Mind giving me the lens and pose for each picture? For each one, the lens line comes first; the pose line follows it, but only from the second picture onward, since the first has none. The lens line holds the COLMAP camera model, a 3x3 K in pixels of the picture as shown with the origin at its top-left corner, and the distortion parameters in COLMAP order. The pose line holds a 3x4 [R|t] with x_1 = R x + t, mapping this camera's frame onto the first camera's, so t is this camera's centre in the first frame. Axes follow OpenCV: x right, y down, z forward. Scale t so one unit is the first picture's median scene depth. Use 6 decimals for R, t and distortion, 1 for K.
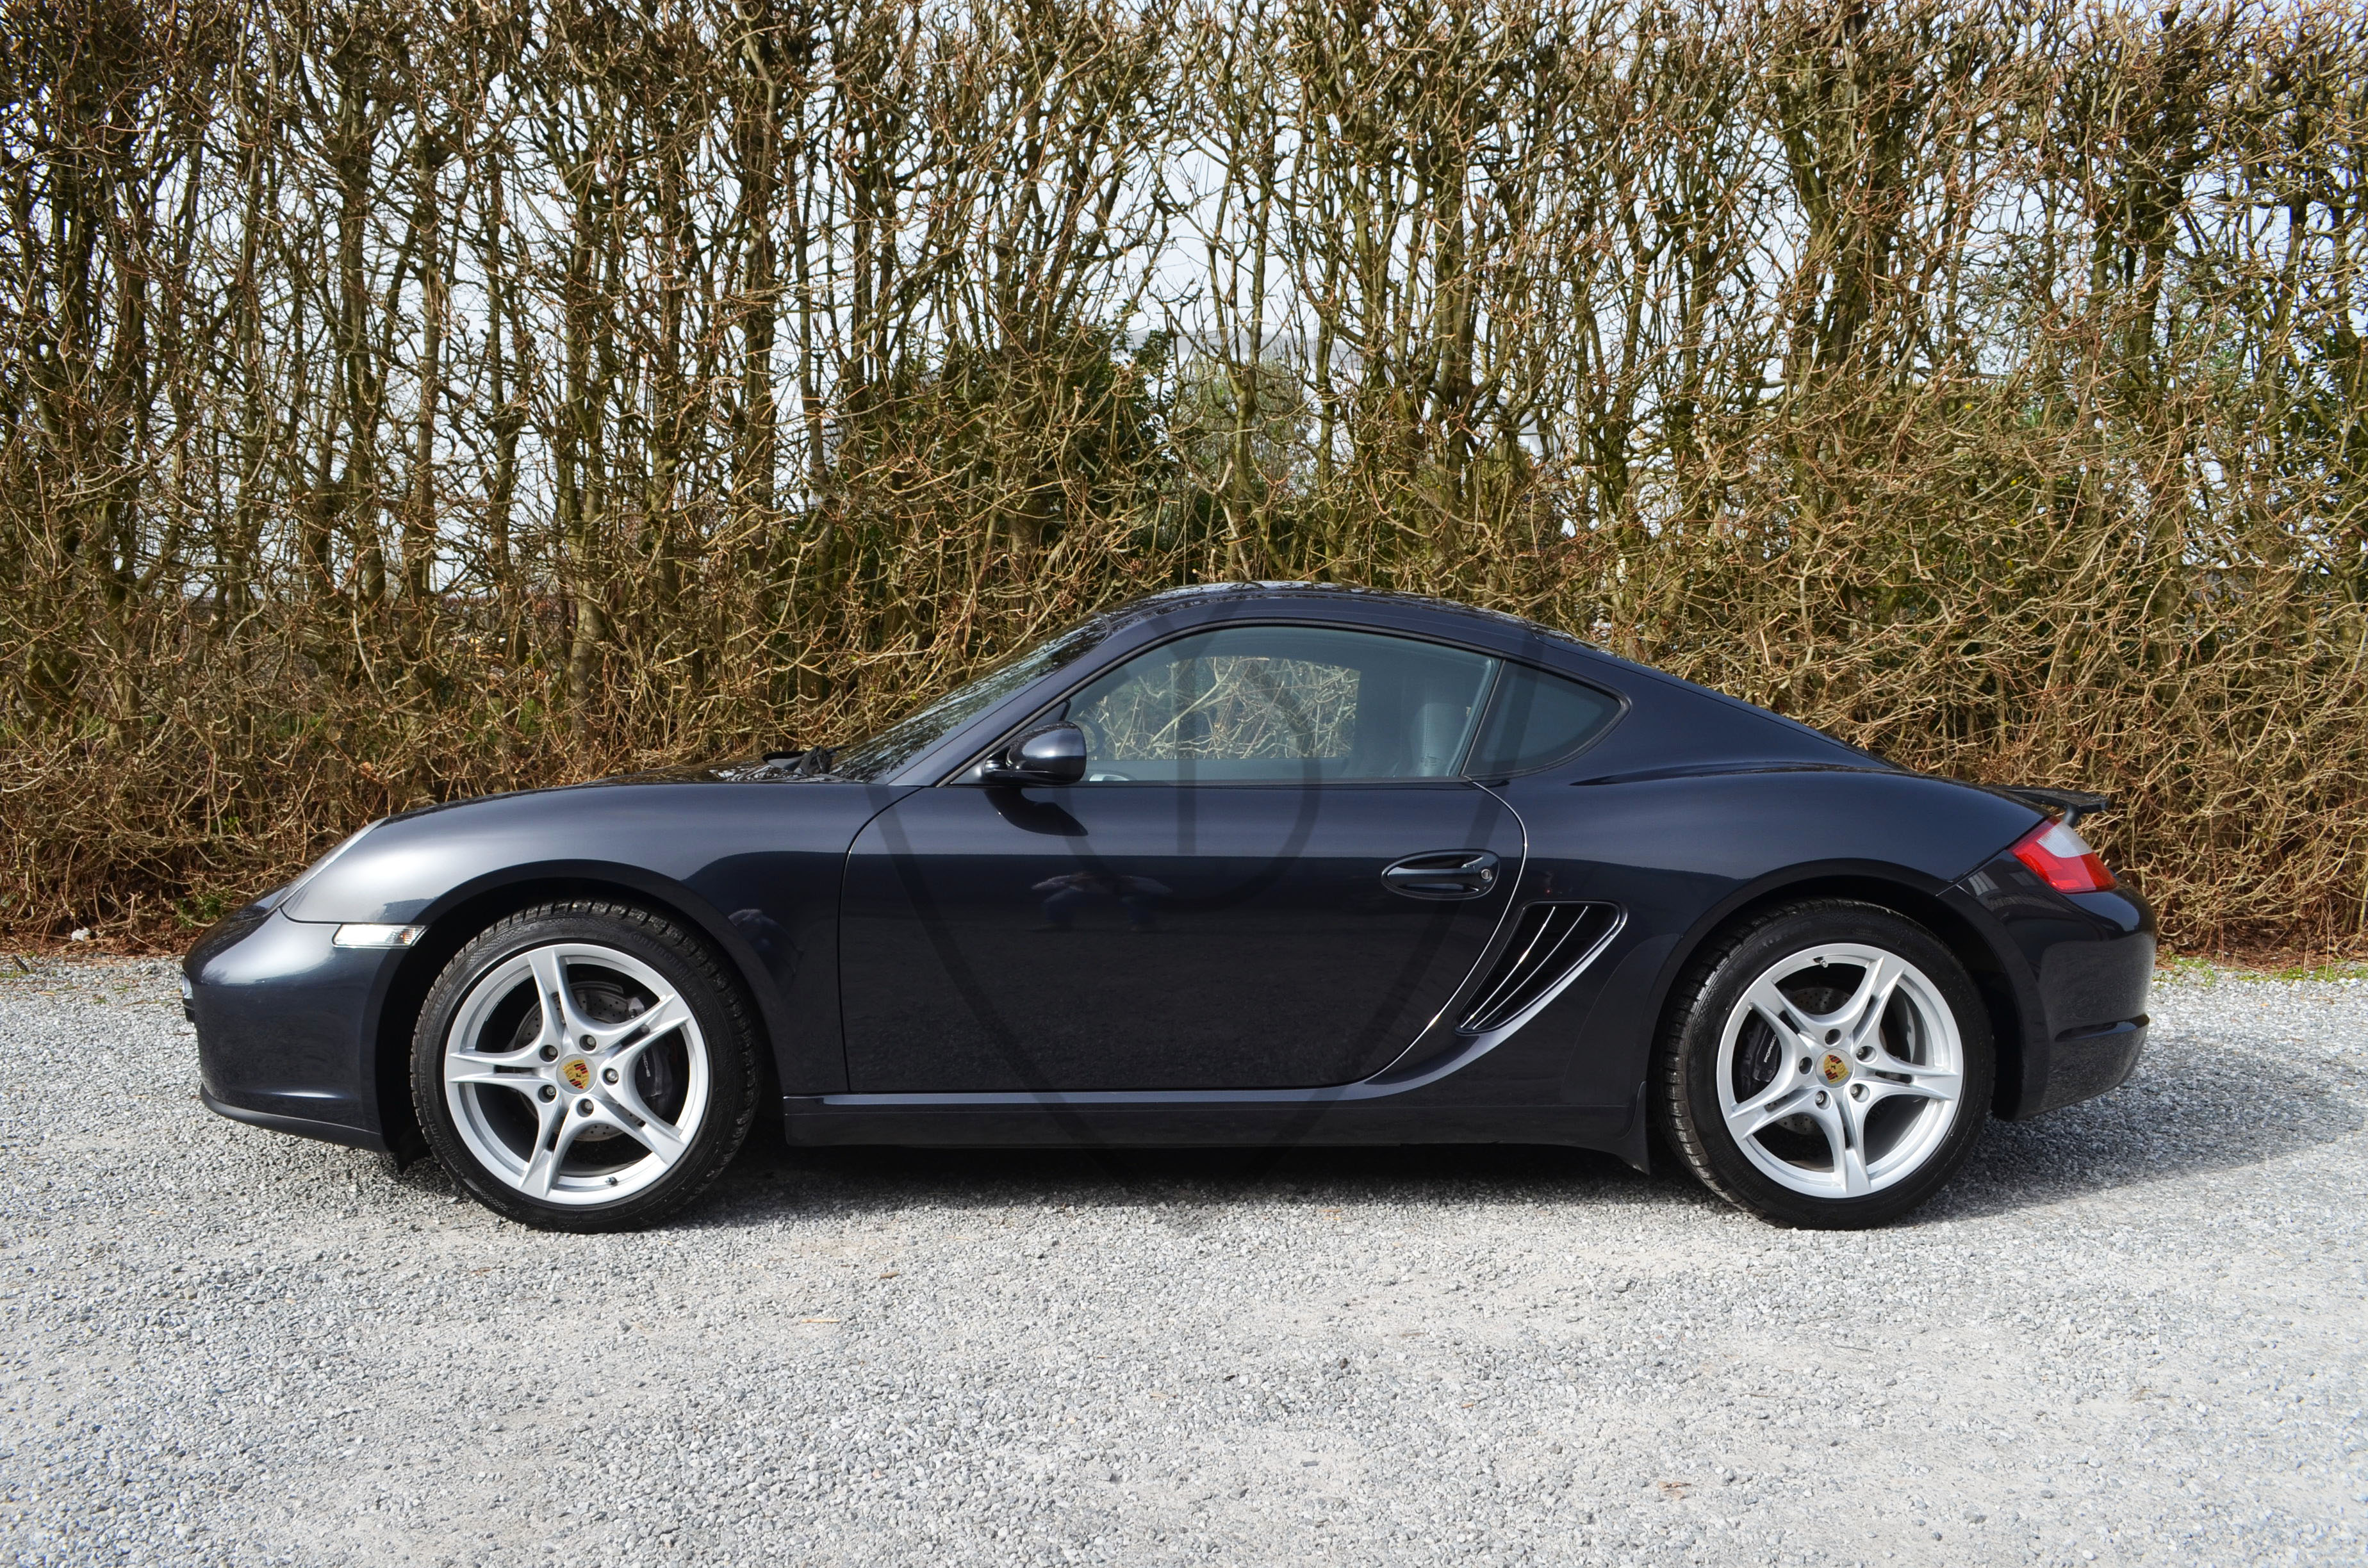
lens RADIAL K [[1841.7, 0, 1201.8], [0, 1841.7, 808.4], [0, 0, 1]] dist [-0.078034, 0.016957]
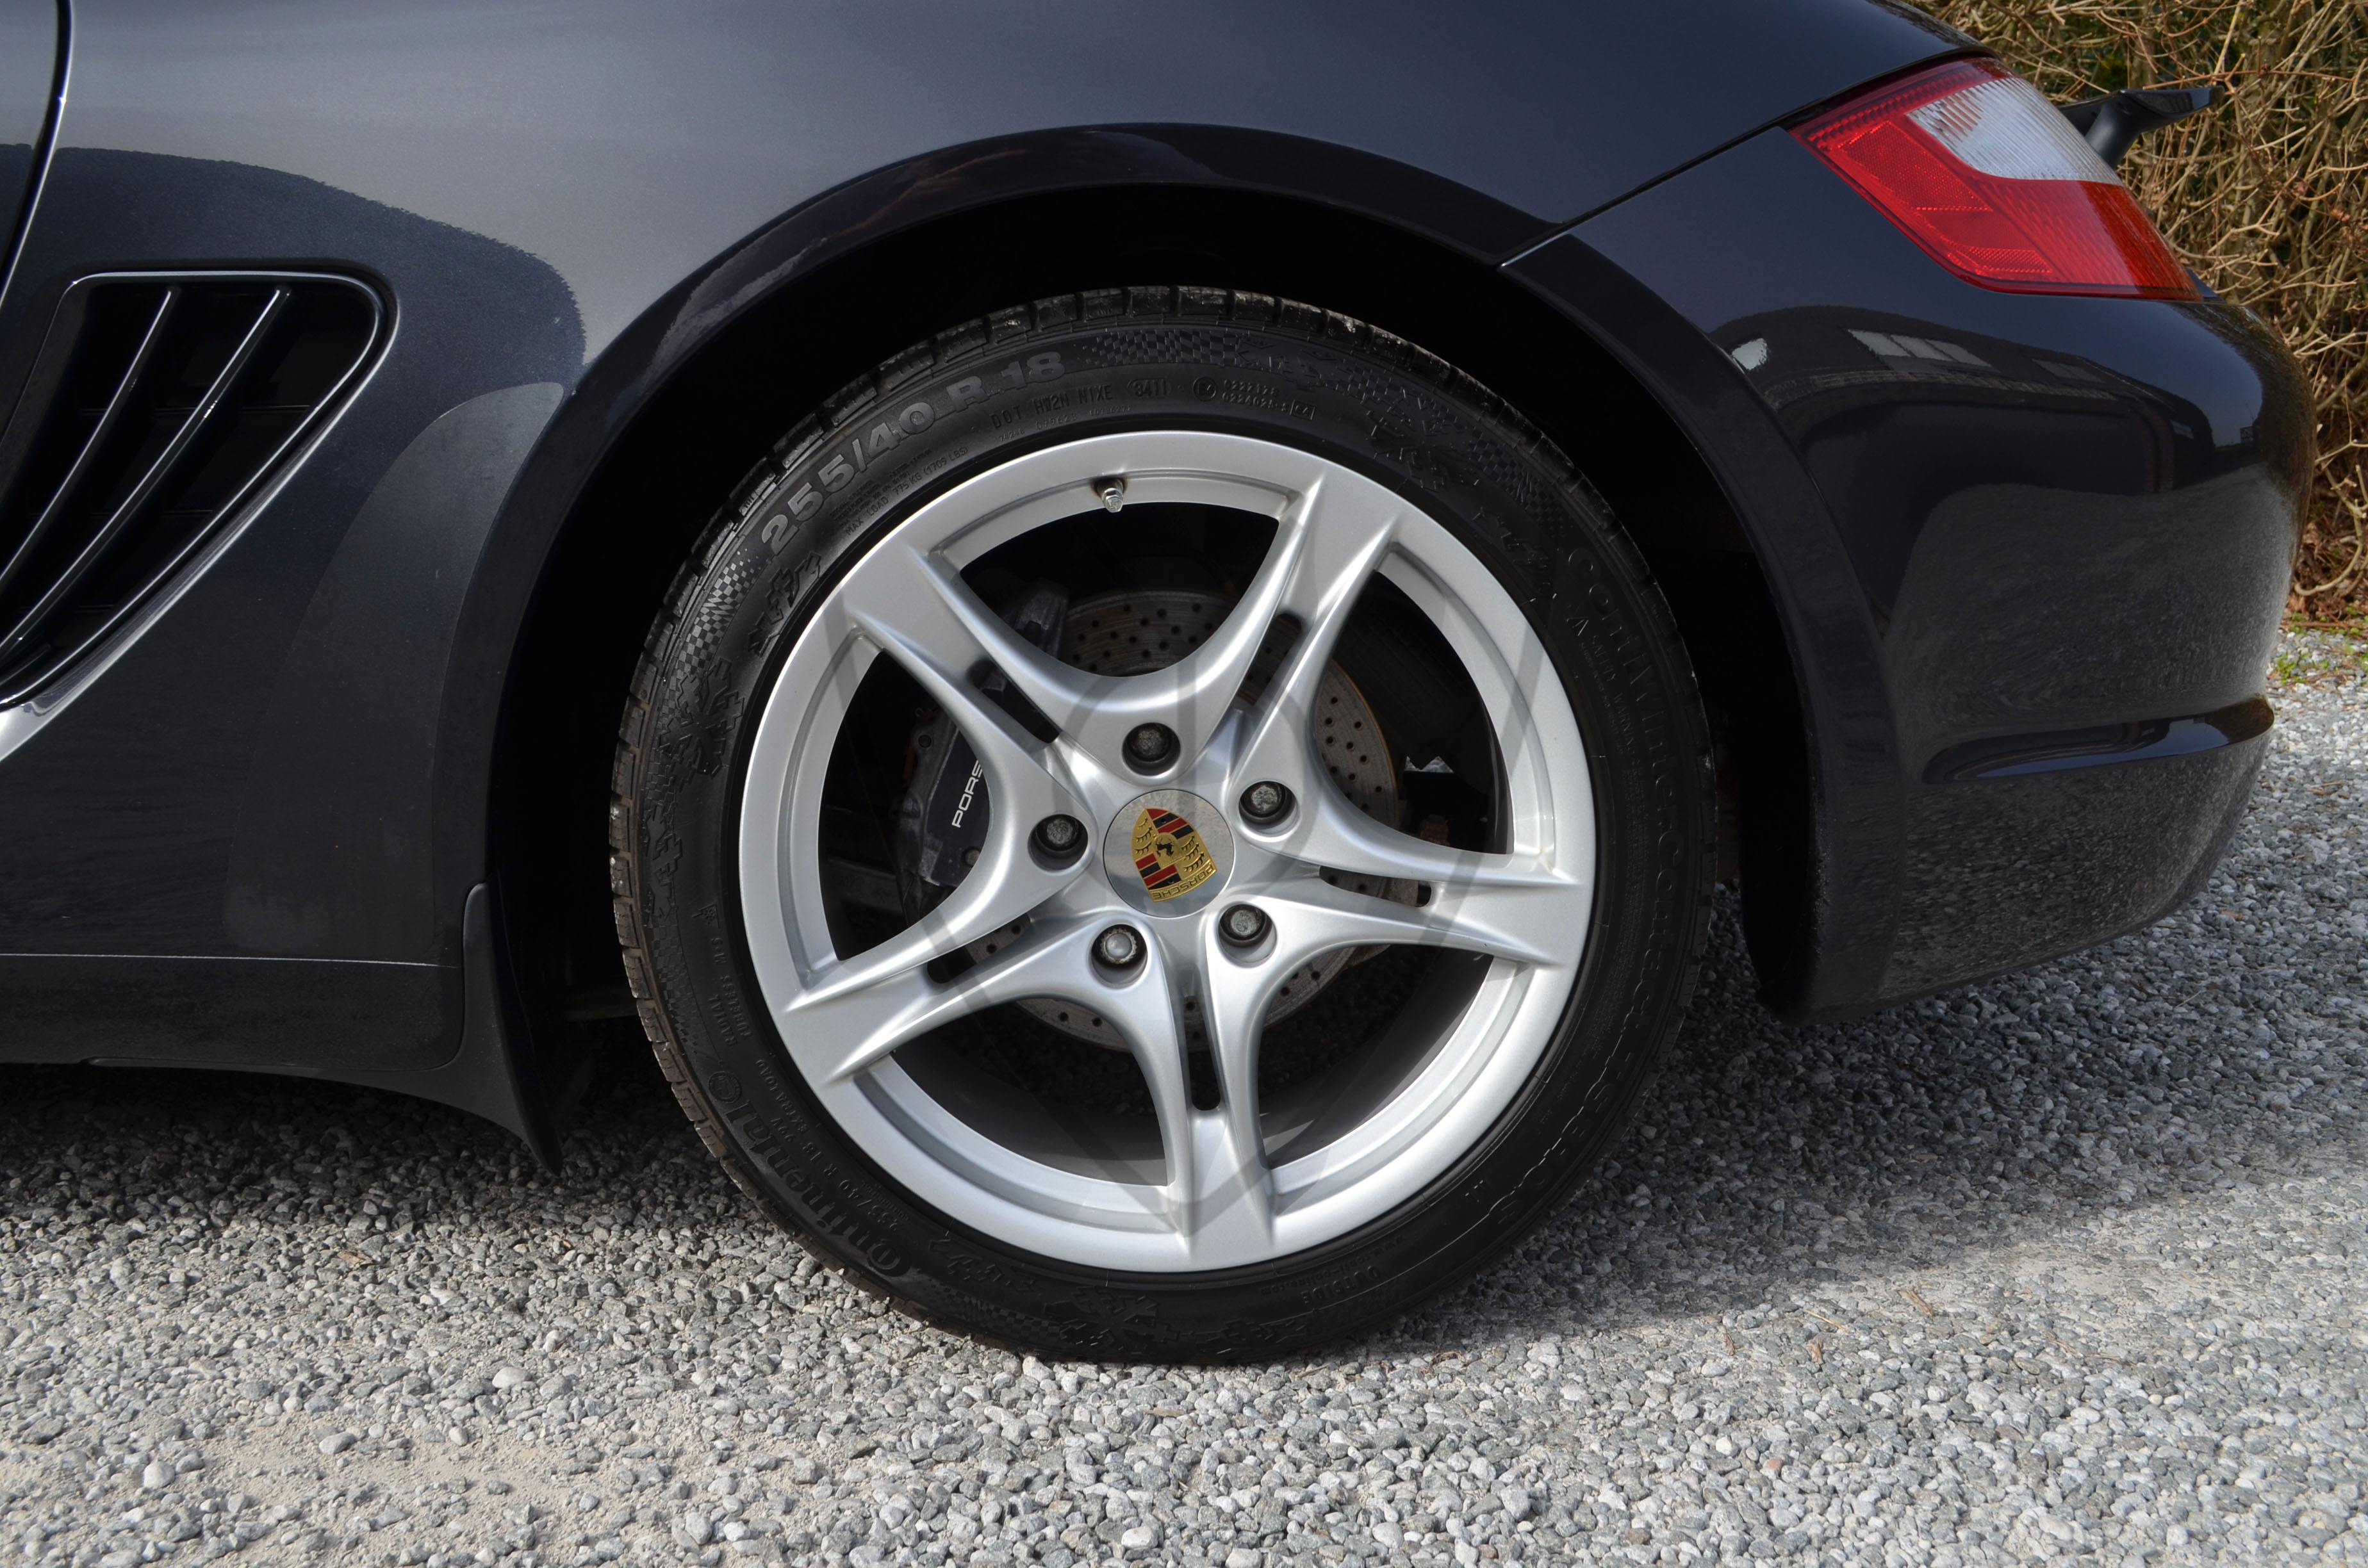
lens RADIAL K [[2340.5, 0, 1187.6], [0, 2340.5, 804.0], [0, 0, 1]] dist [-0.049660, 0.000000]
pose [[0.999710, 0.017861, -0.016152, 0.340097], [-0.015175, 0.988057, 0.153340, 0.071252], [0.018697, -0.153050, 0.988041, 0.587317]]
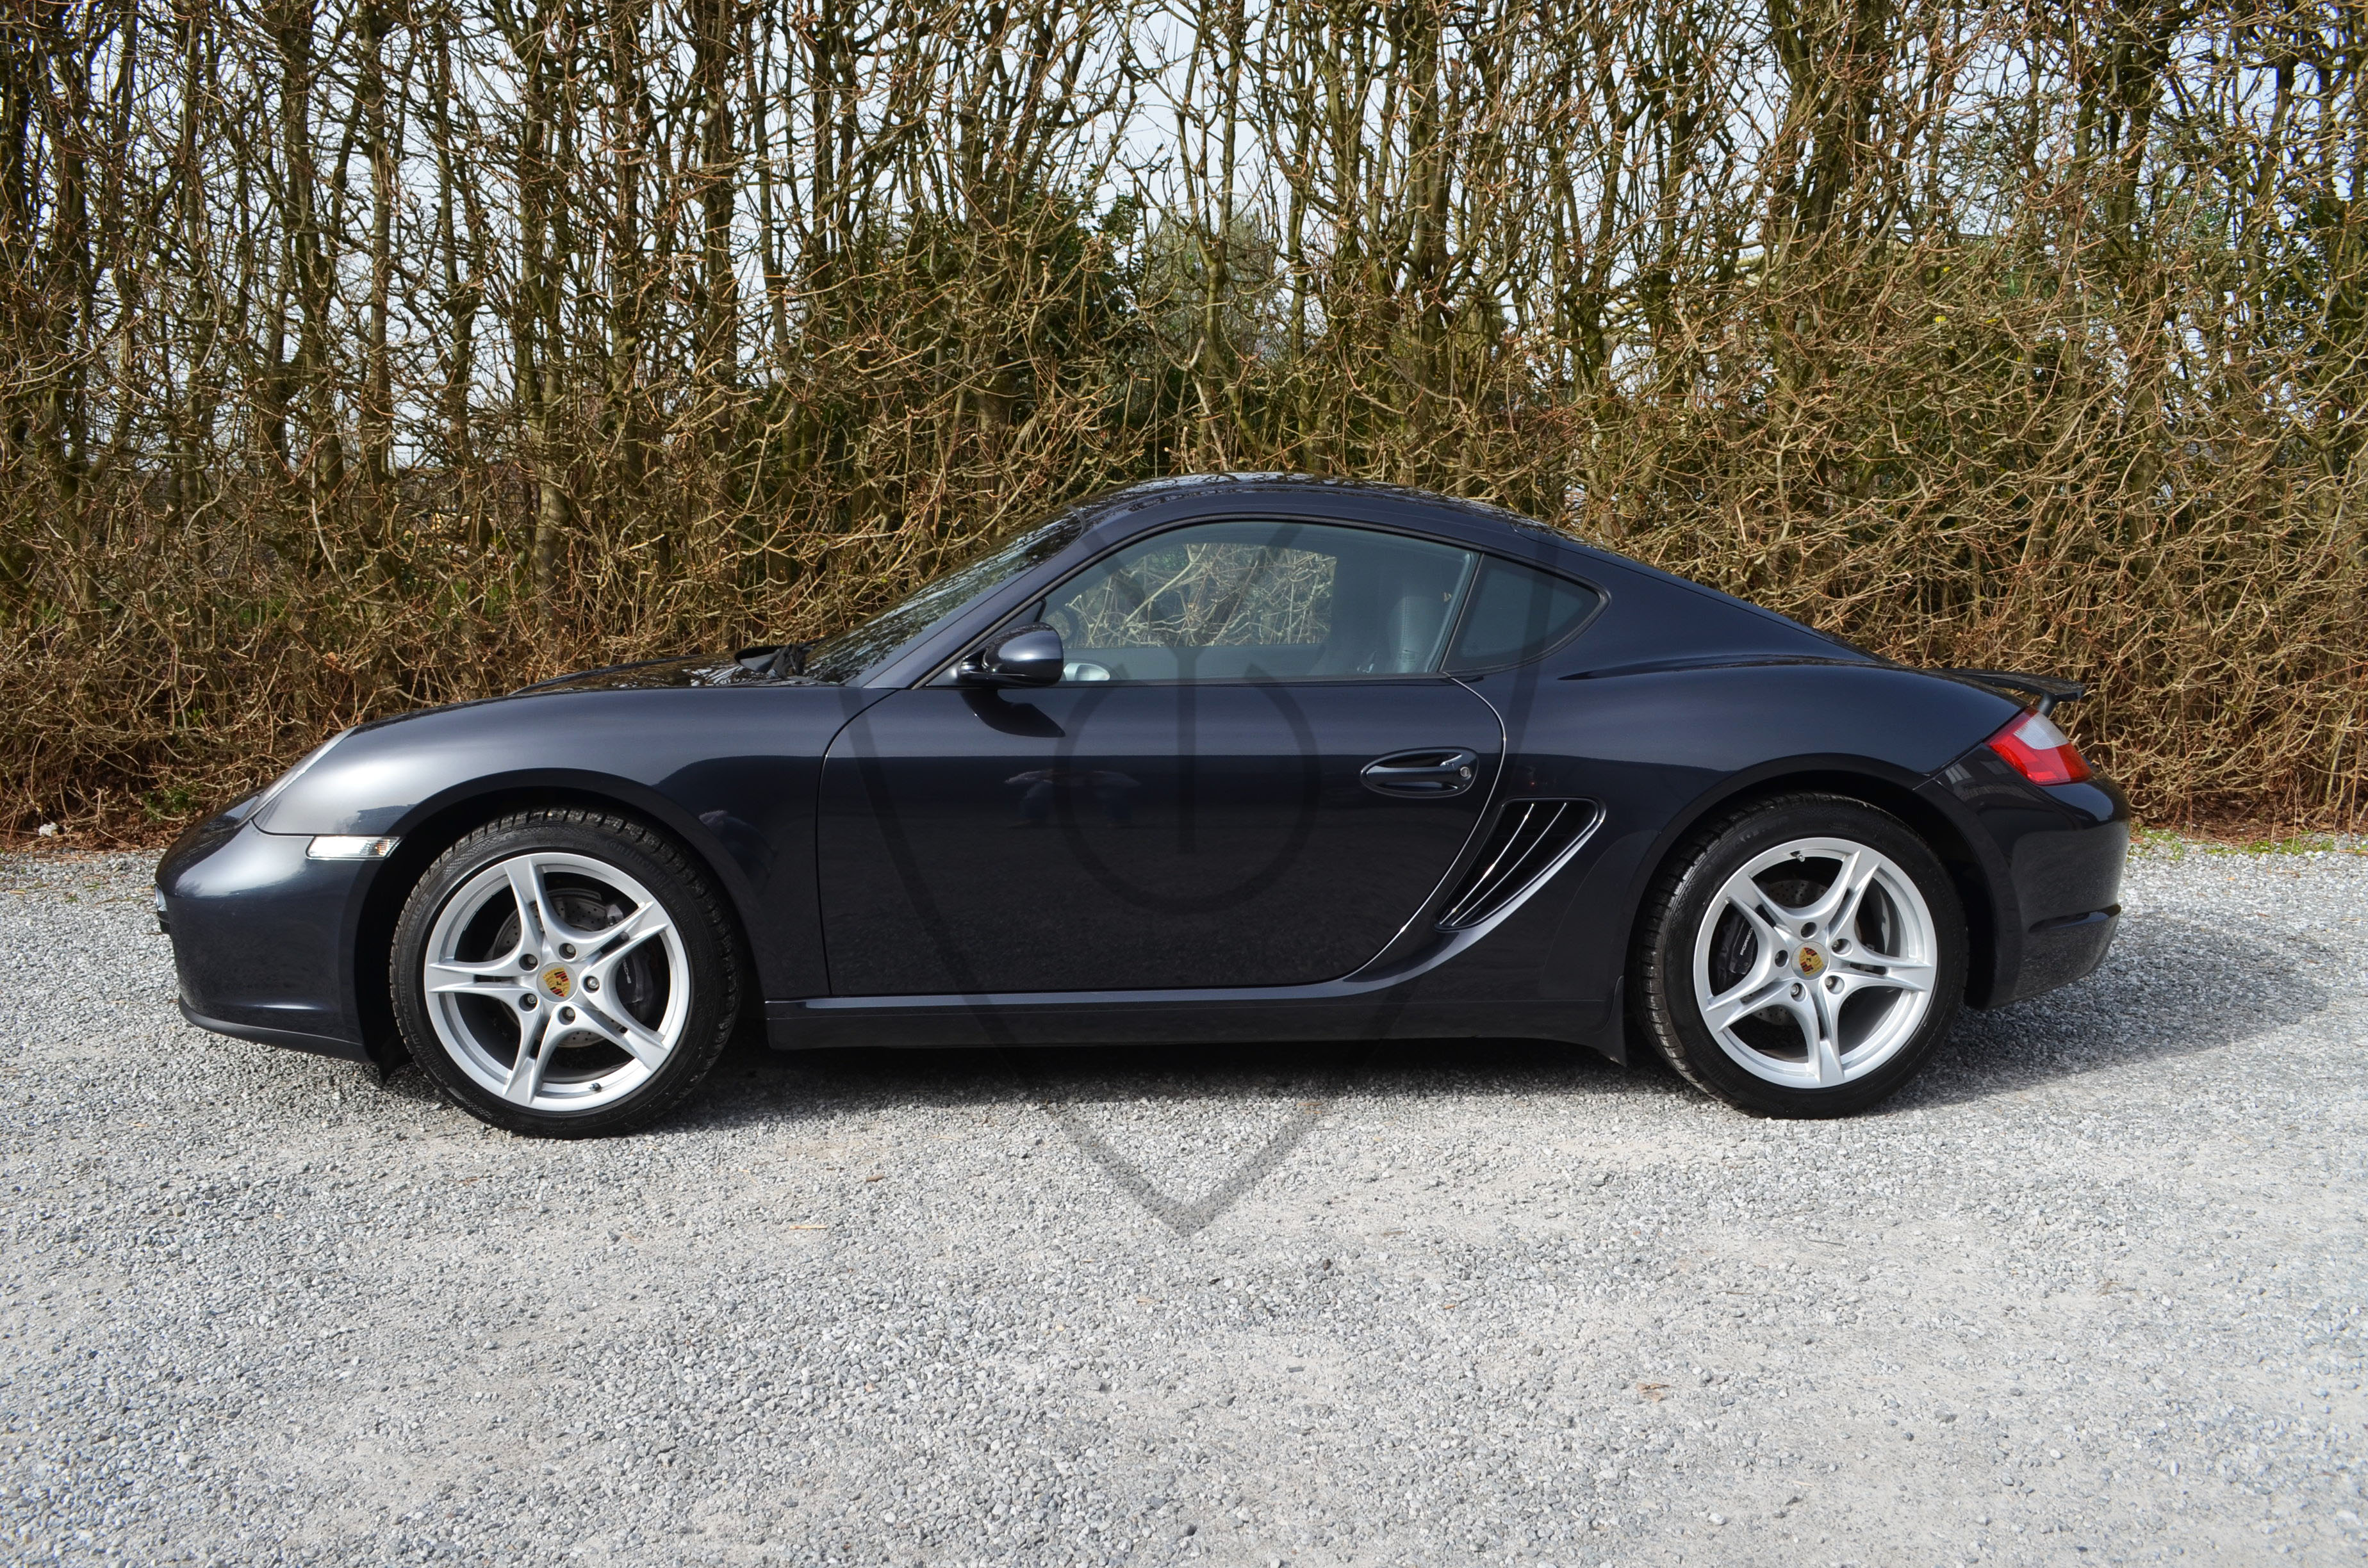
lens RADIAL K [[1841.7, 0, 1200.4], [0, 1841.7, 802.5], [0, 0, 1]] dist [-0.078034, 0.016957]
pose [[0.999843, -0.009990, 0.014606, -0.003609], [0.008901, 0.997305, 0.072831, -0.020178], [-0.015294, -0.072690, 0.997237, 0.004355]]
